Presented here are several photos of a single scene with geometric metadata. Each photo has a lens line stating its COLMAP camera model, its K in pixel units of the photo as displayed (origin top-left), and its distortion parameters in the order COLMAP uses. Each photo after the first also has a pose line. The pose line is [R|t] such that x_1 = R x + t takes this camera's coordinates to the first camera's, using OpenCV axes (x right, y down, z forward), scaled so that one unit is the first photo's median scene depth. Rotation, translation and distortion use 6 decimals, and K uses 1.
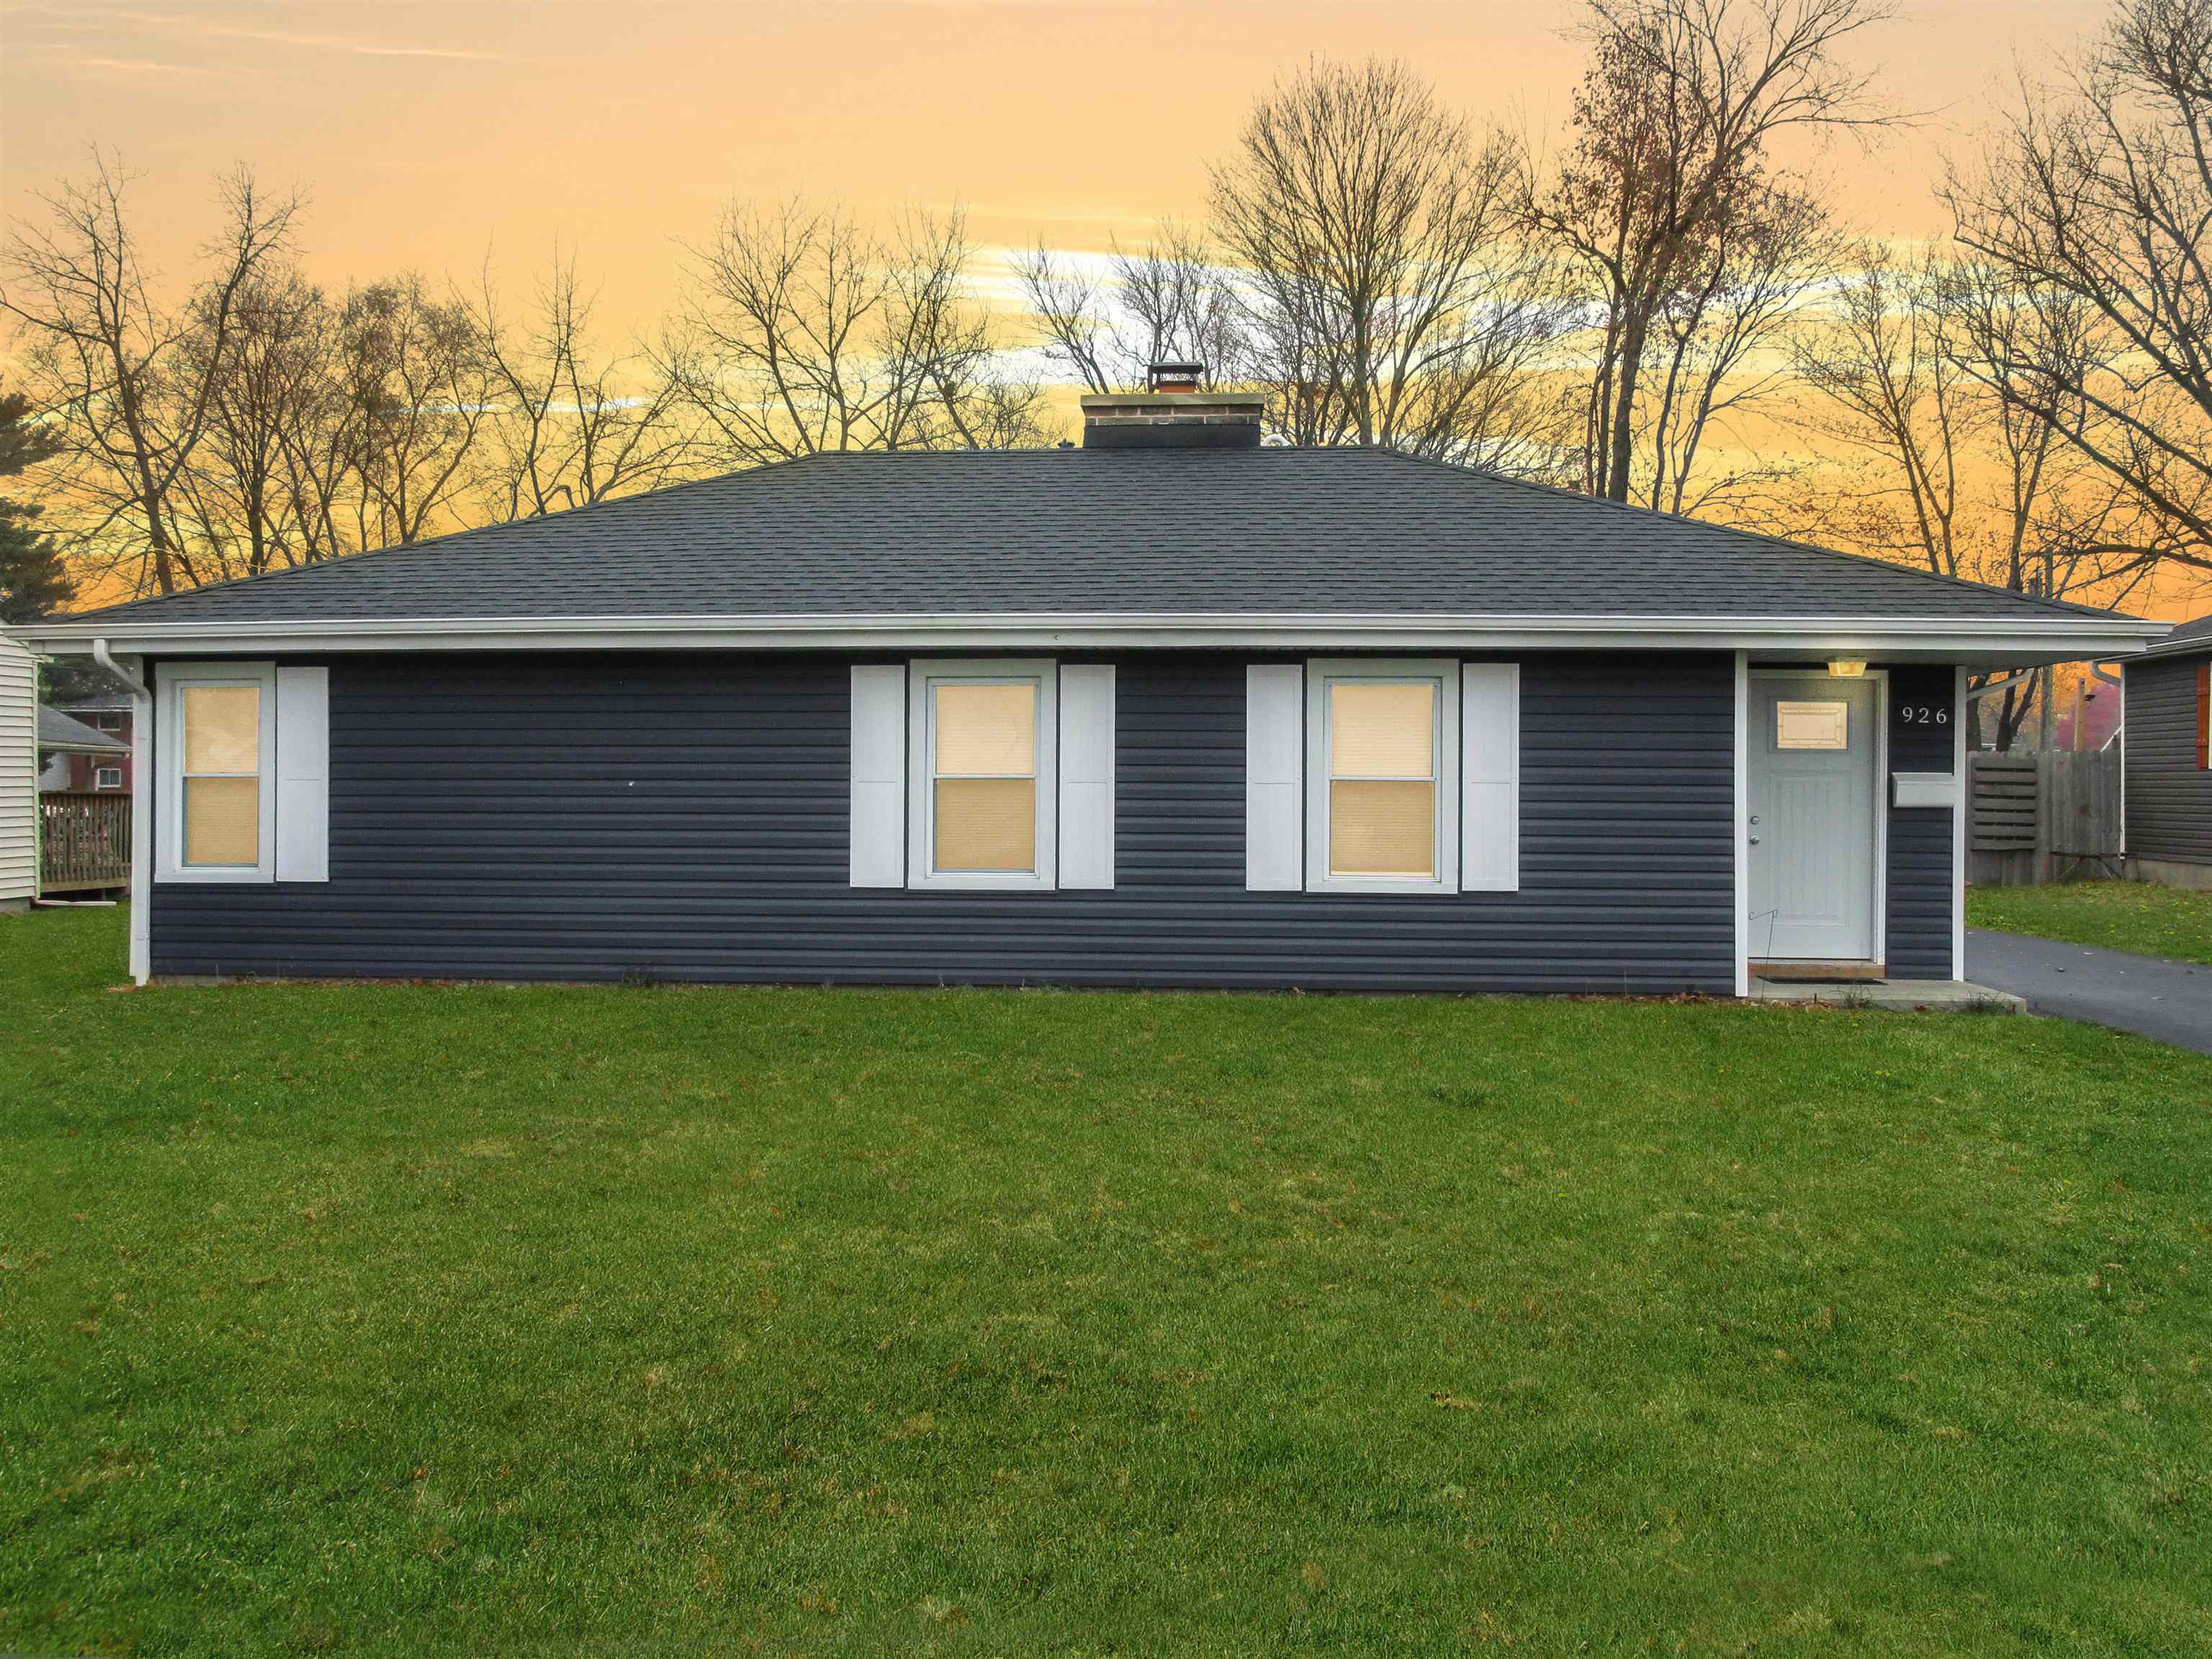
lens RADIAL K [[1818.1, 0, 1106.4], [0, 1818.1, 785.6], [0, 0, 1]] dist [-0.025362, 0.000193]
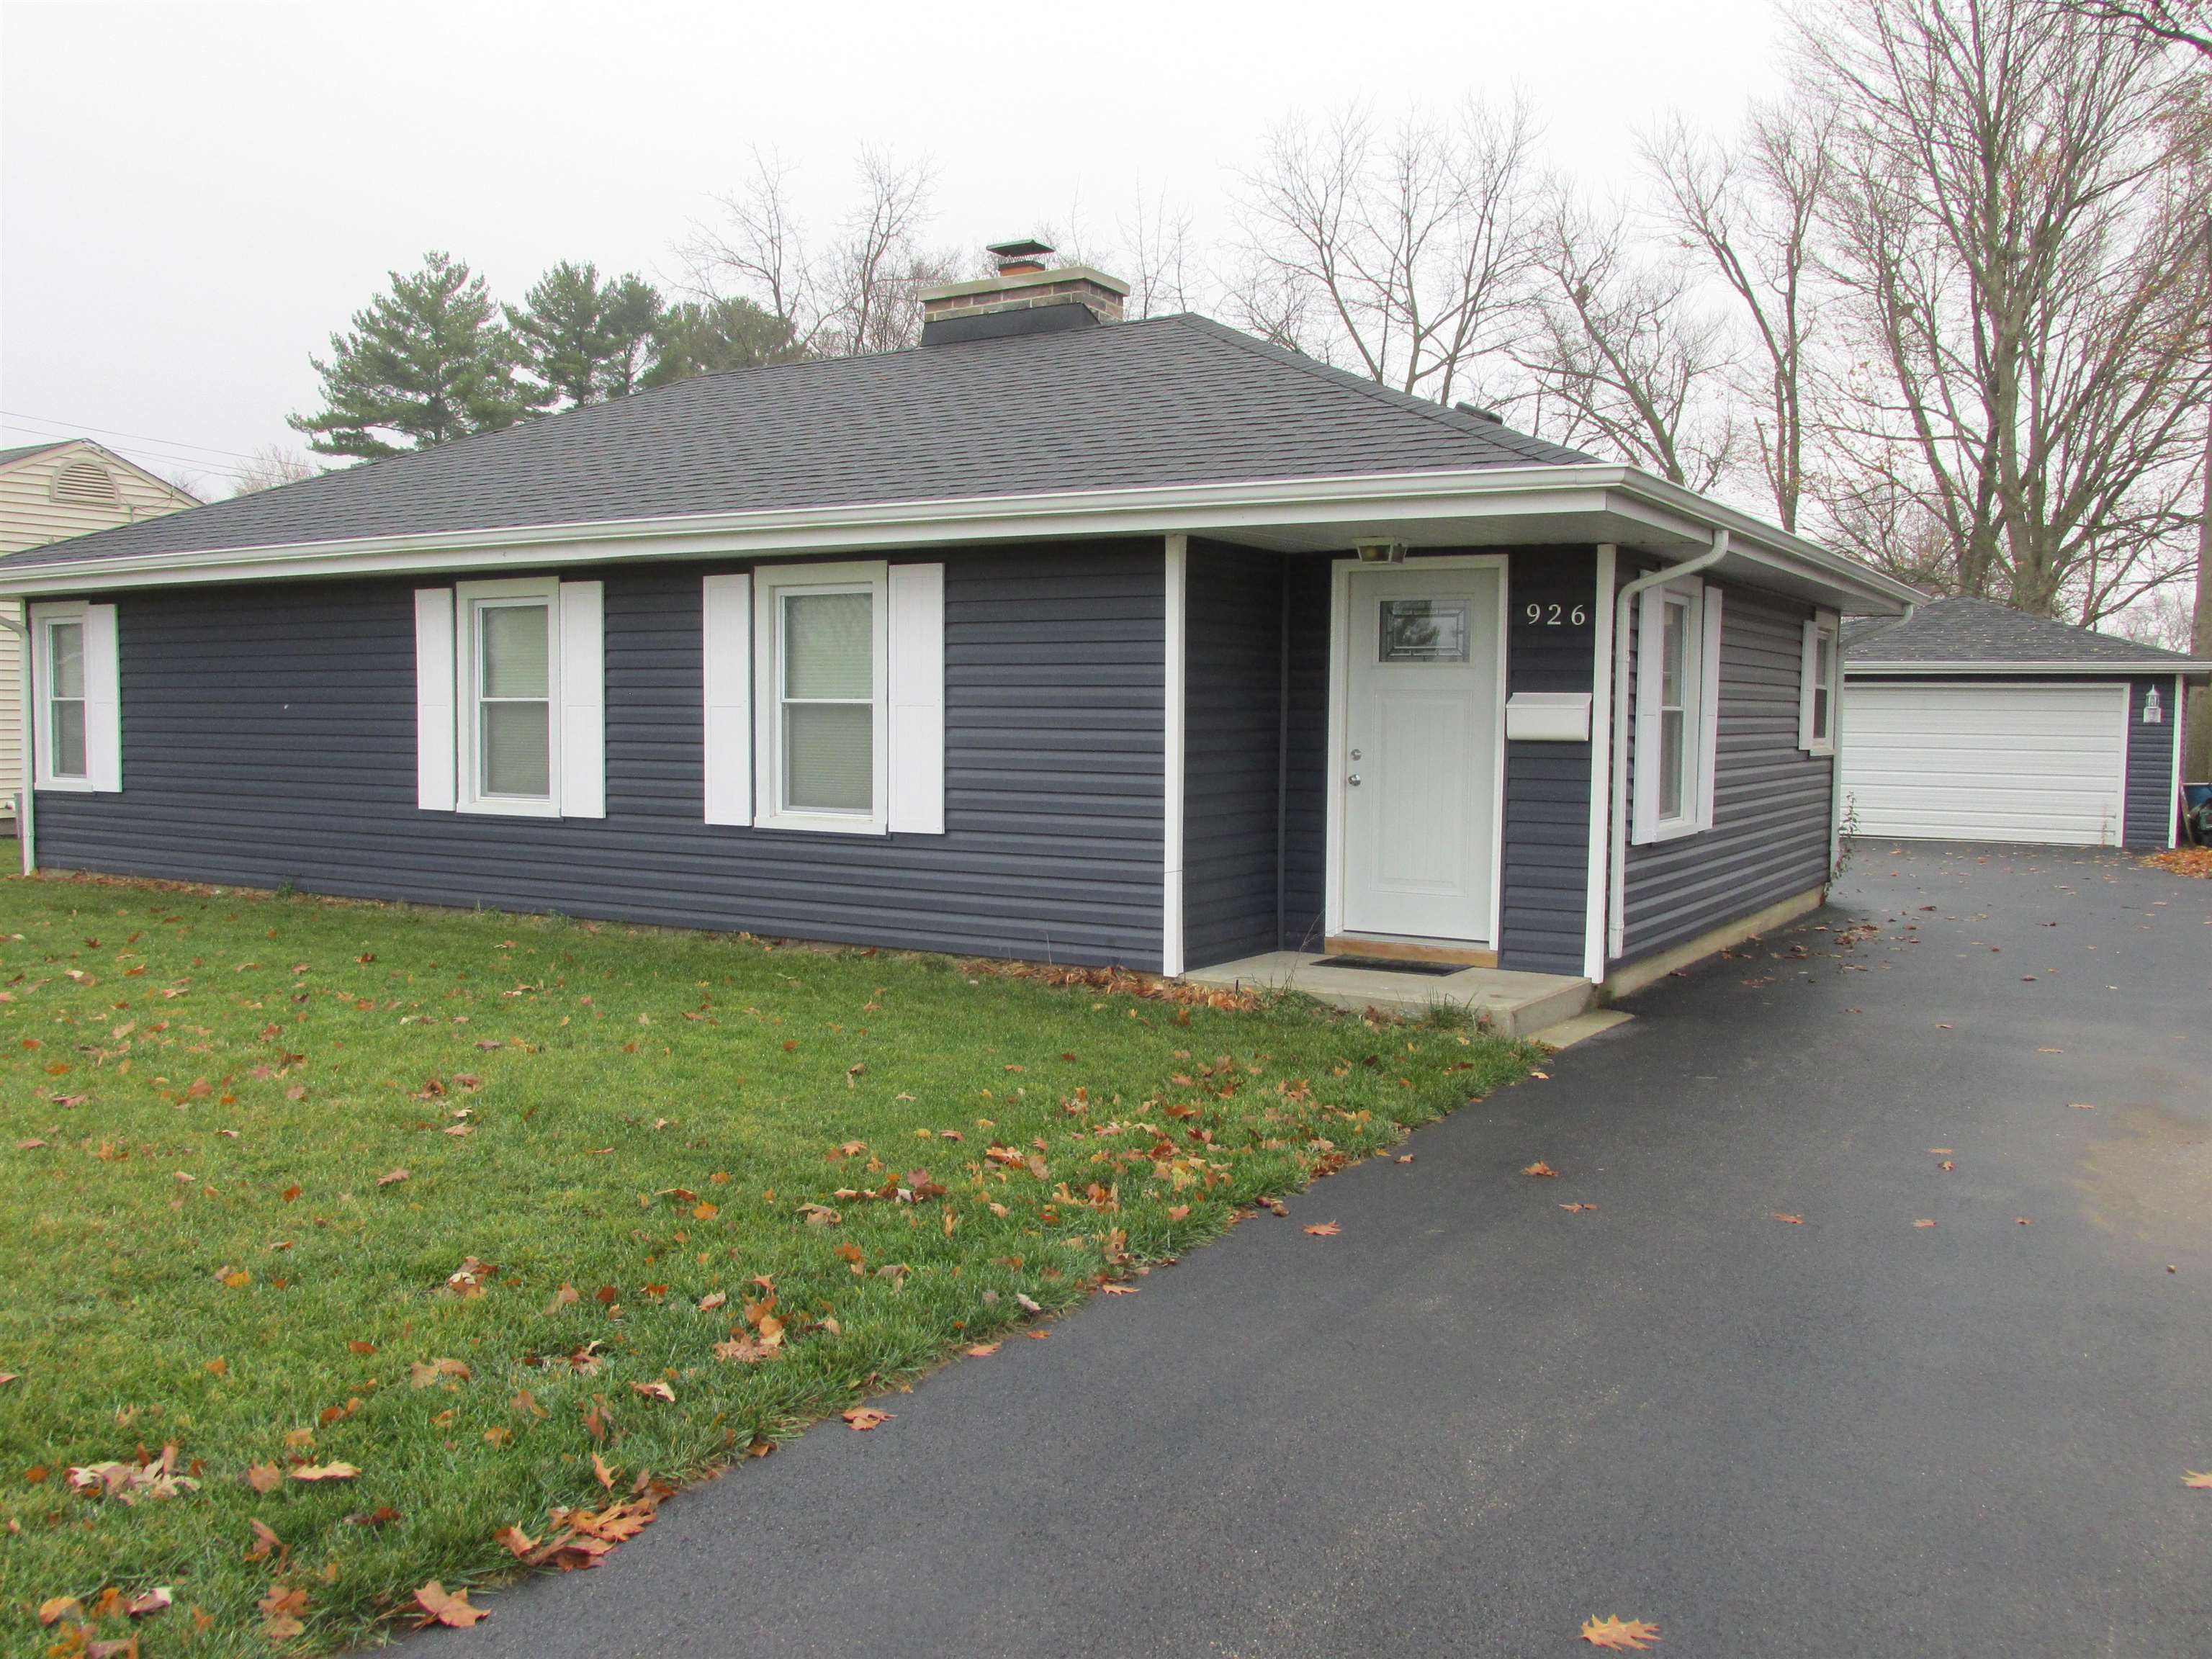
lens RADIAL K [[1813.6, 0, 1106.0], [0, 1813.6, 829.5], [0, 0, 1]] dist [-0.030399, 0.013578]
pose [[0.891771, 0.030840, -0.451435, 0.655729], [-0.003924, 0.998164, 0.060439, 0.004625], [0.452470, -0.052127, 0.890255, 0.276770]]
